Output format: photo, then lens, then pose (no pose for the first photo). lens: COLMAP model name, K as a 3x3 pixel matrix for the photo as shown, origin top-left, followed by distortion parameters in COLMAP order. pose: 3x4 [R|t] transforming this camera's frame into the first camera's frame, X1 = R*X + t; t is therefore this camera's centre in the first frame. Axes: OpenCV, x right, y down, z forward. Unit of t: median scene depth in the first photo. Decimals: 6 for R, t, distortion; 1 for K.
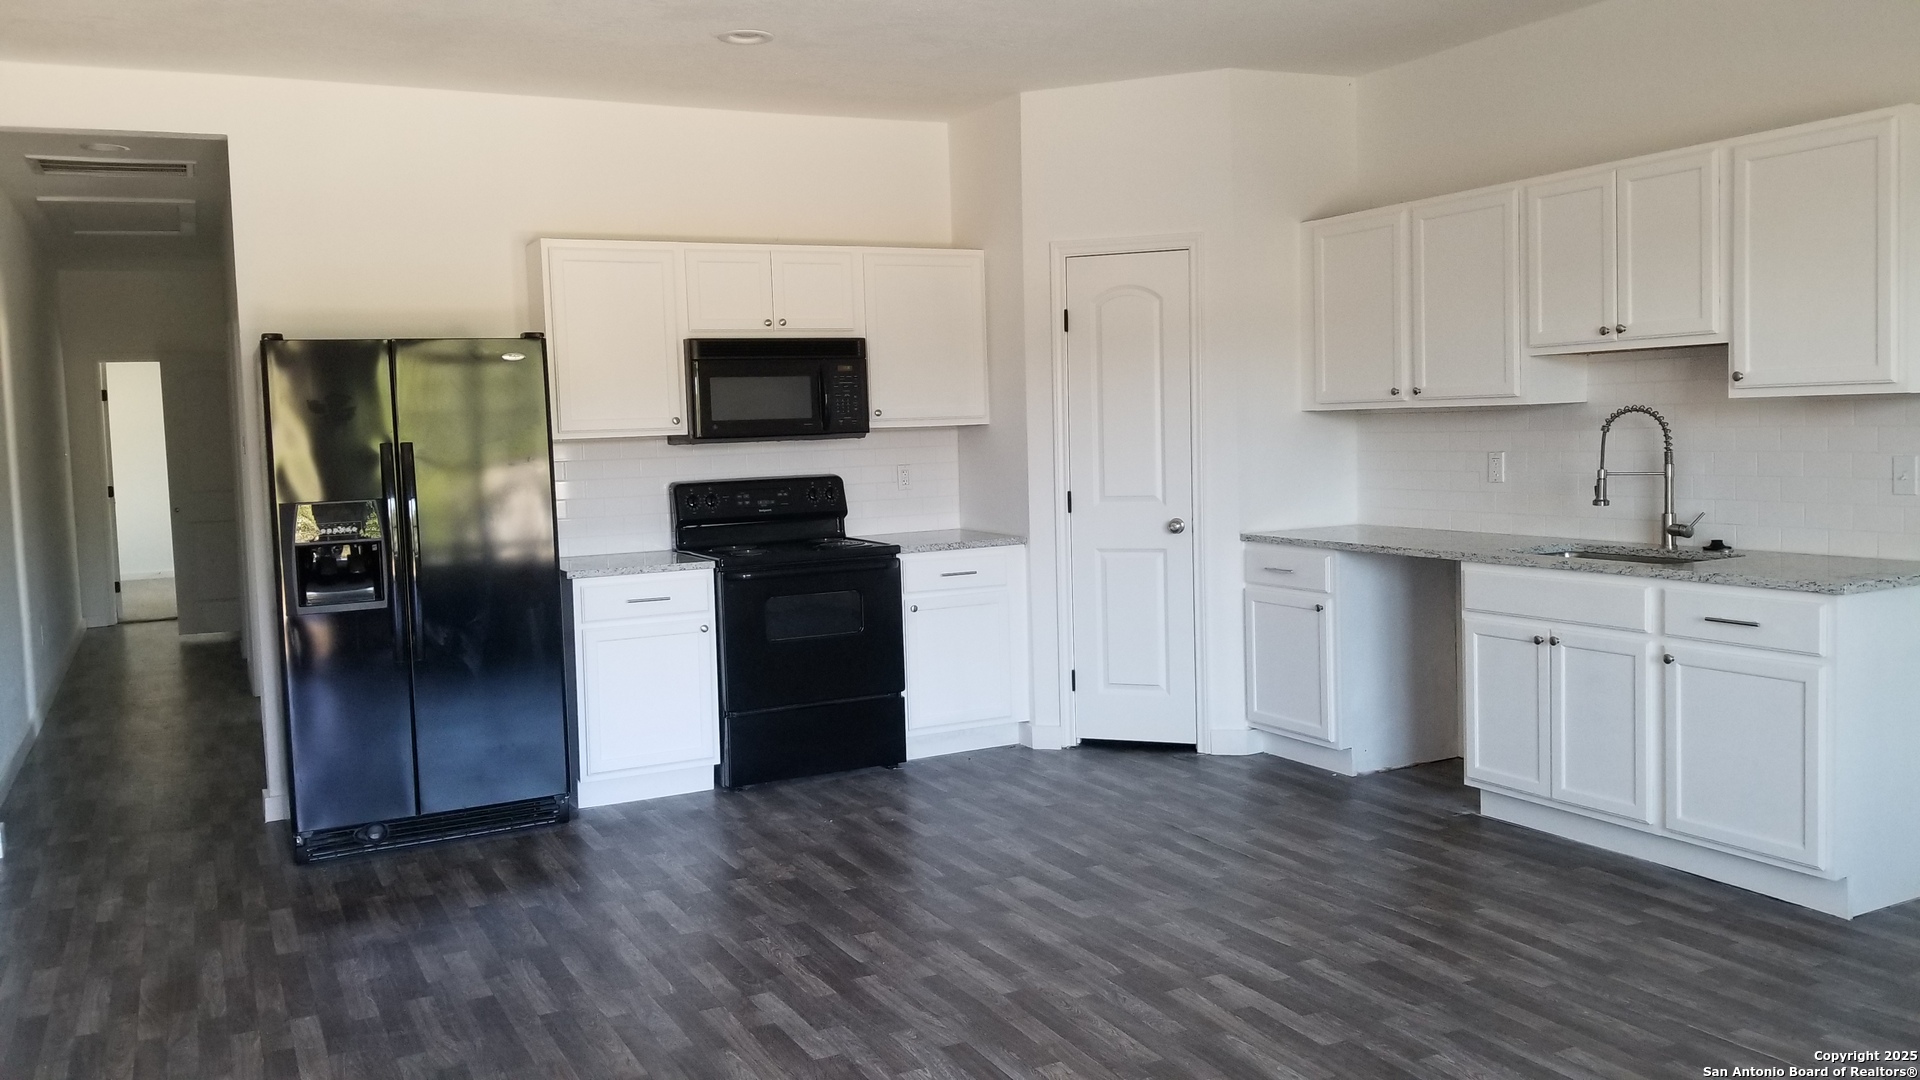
lens RADIAL K [[1517.4, 0, 960.0], [0, 1517.4, 540.0], [0, 0, 1]] dist [0.060143, -0.001291]
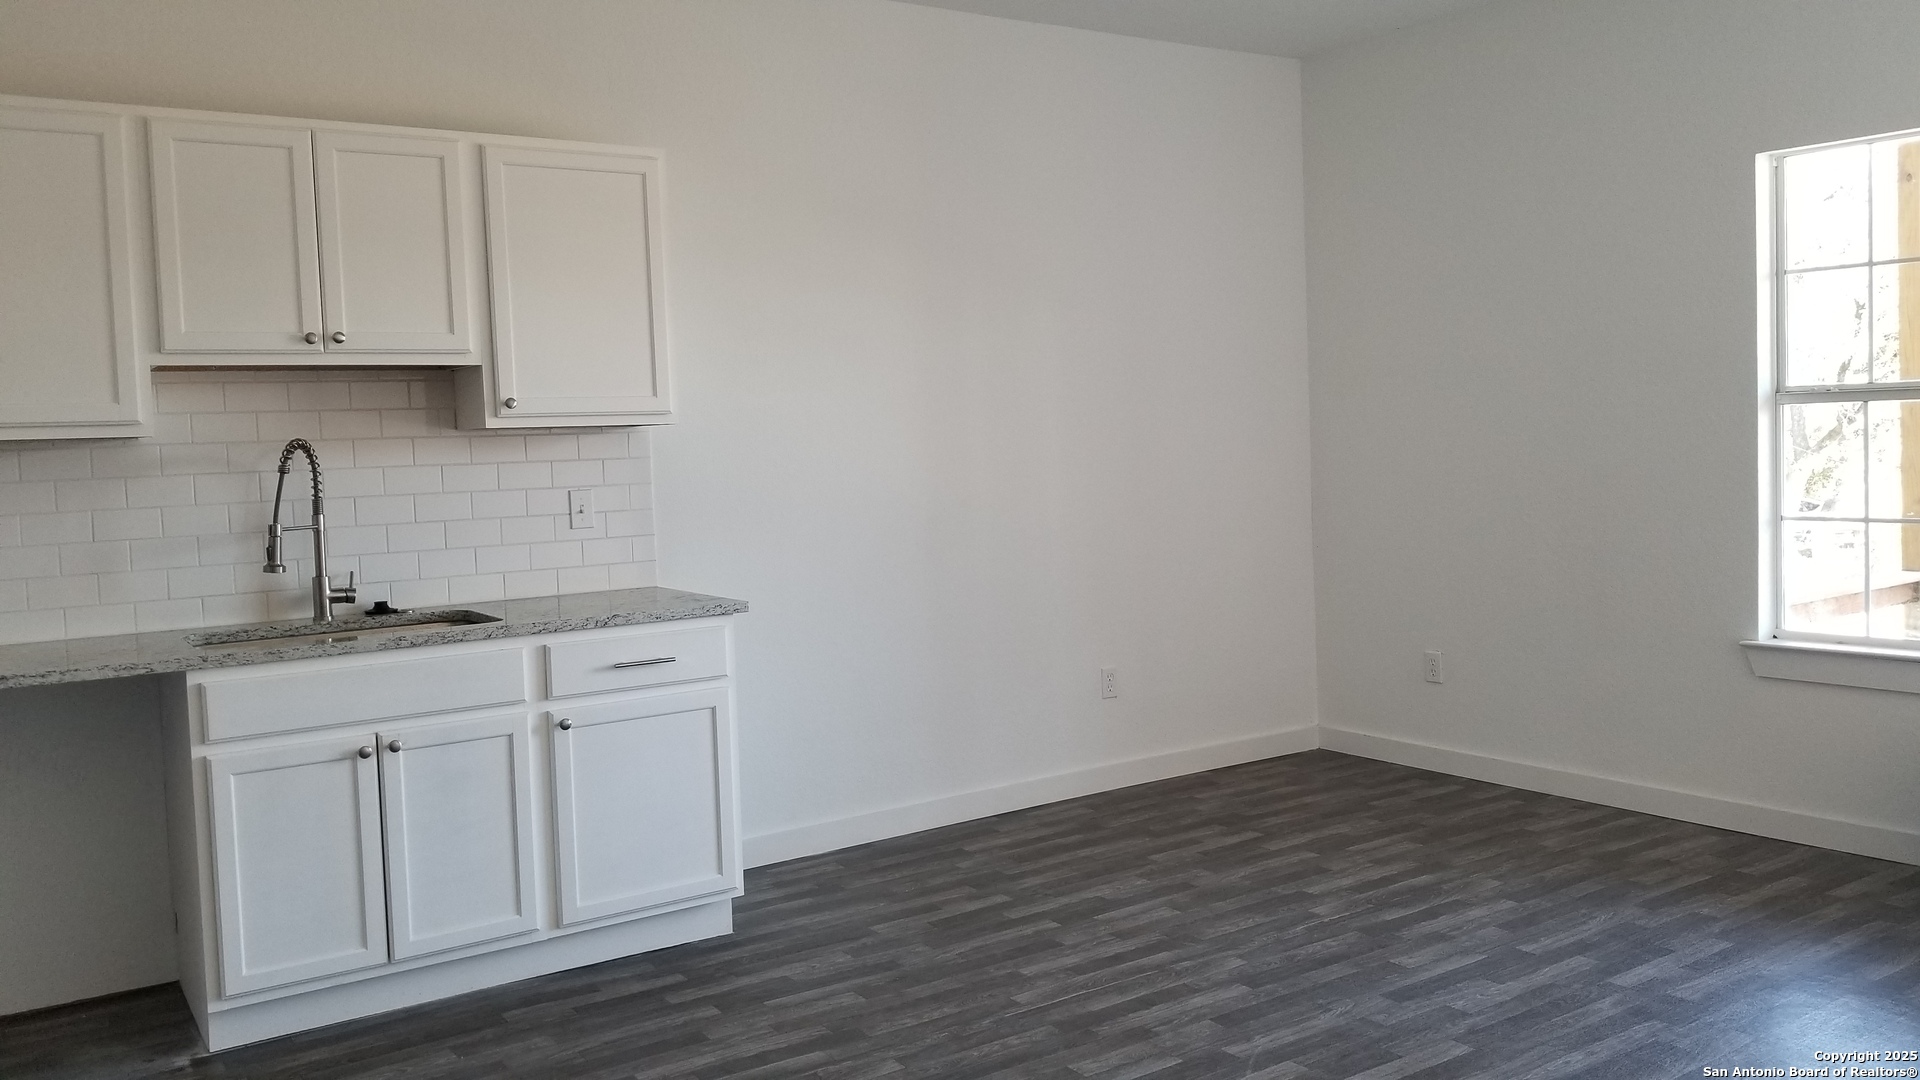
lens RADIAL K [[1496.0, 0, 960.0], [0, 1496.0, 540.0], [0, 0, 1]] dist [-0.016815, -0.003238]
pose [[-0.113561, -0.025665, 0.993199, -0.344346], [0.119775, 0.992022, 0.039330, -0.027543], [-0.986285, 0.123427, -0.109581, 0.764879]]
